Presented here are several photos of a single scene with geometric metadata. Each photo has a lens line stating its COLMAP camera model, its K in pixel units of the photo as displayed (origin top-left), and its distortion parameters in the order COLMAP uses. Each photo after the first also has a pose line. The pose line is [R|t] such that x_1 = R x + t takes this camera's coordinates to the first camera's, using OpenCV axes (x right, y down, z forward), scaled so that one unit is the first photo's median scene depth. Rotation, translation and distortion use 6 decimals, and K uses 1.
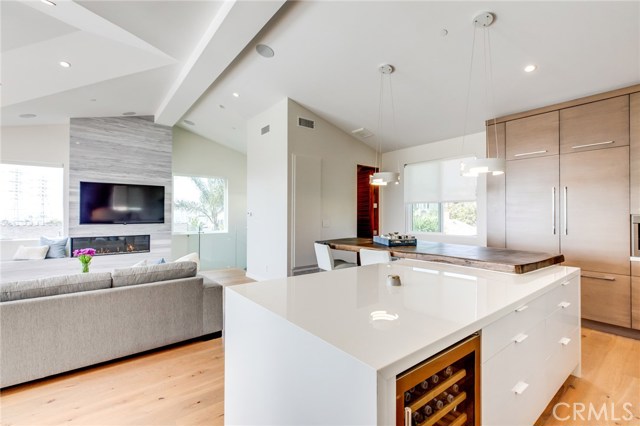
lens RADIAL K [[291.6, 0, 320.0], [0, 291.6, 213.0], [0, 0, 1]] dist [-0.000669, -0.000089]
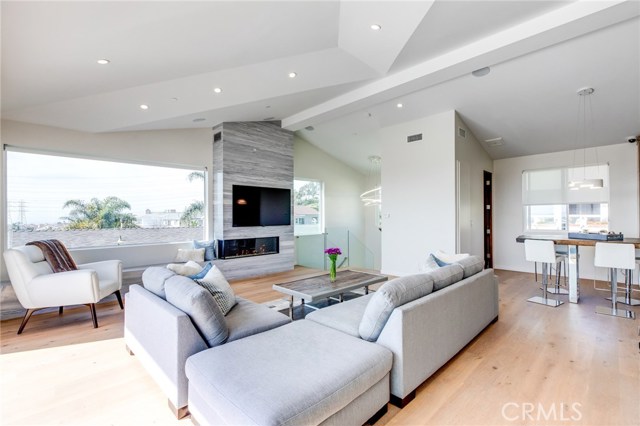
lens RADIAL K [[295.3, 0, 320.0], [0, 295.3, 213.0], [0, 0, 1]] dist [0.000789, 0.000234]
pose [[0.994433, -0.007648, 0.105093, -0.585499], [0.008277, 0.999950, -0.005557, -0.001213], [-0.105045, 0.006396, 0.994447, -0.053088]]
